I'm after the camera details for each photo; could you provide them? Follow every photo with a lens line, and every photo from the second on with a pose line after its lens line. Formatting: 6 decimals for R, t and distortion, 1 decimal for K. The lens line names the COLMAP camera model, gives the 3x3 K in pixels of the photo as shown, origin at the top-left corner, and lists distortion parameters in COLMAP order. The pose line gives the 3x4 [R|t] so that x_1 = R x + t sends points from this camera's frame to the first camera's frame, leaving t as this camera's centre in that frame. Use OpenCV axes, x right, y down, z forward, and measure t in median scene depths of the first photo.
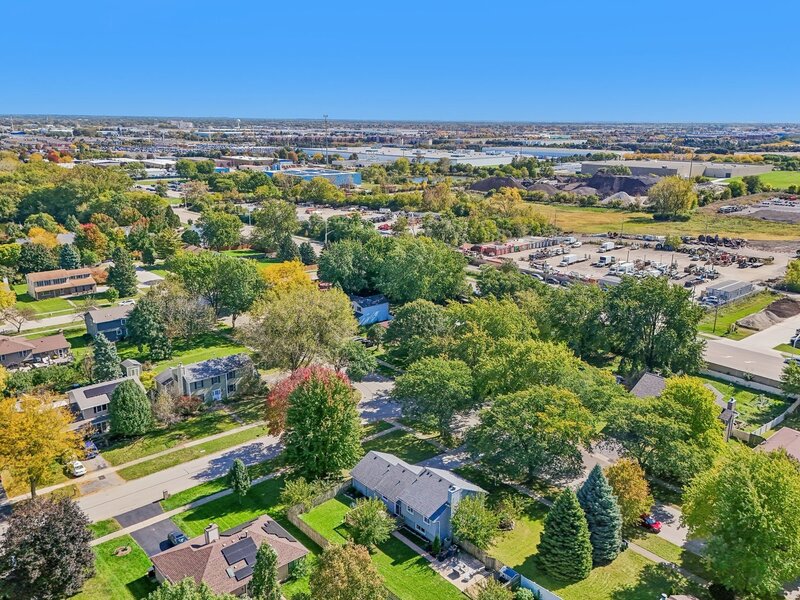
lens RADIAL K [[667.8, 0, 400.0], [0, 667.8, 300.0], [0, 0, 1]] dist [0.060781, -0.004953]
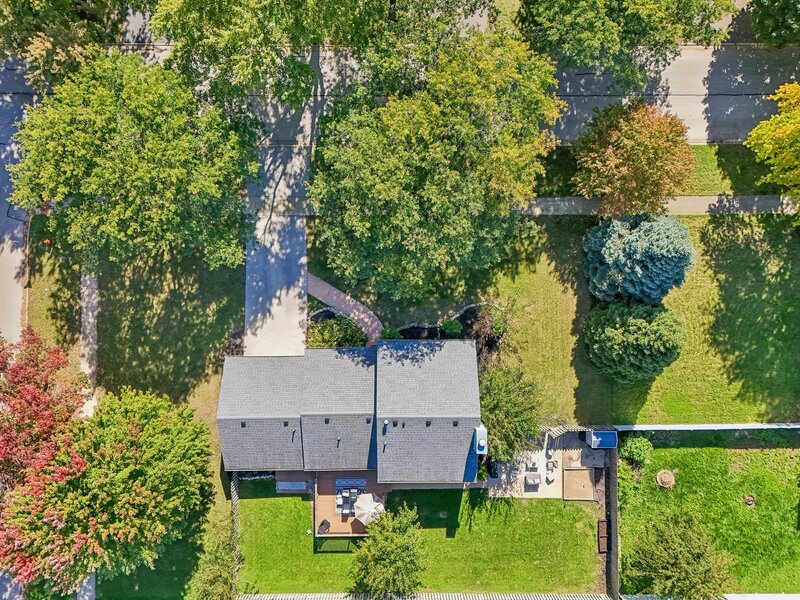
lens RADIAL K [[667.8, 0, 400.0], [0, 667.8, 300.0], [0, 0, 1]] dist [0.060781, -0.004953]
pose [[0.651382, -0.758740, 0.003966, 0.033798], [0.191014, 0.169041, 0.966922, -0.074563], [-0.734313, -0.629078, 0.255040, 0.269872]]
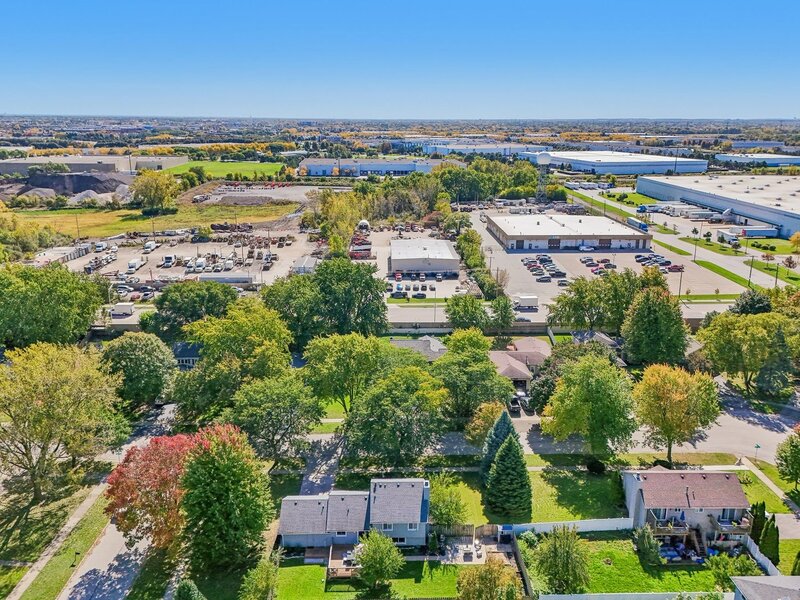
lens RADIAL K [[667.8, 0, 400.0], [0, 667.8, 300.0], [0, 0, 1]] dist [0.060781, -0.004953]
pose [[0.635420, -0.211273, 0.742702, -0.174586], [0.204255, 0.973569, 0.102196, -0.027295], [-0.744662, 0.086763, 0.661778, 0.092747]]
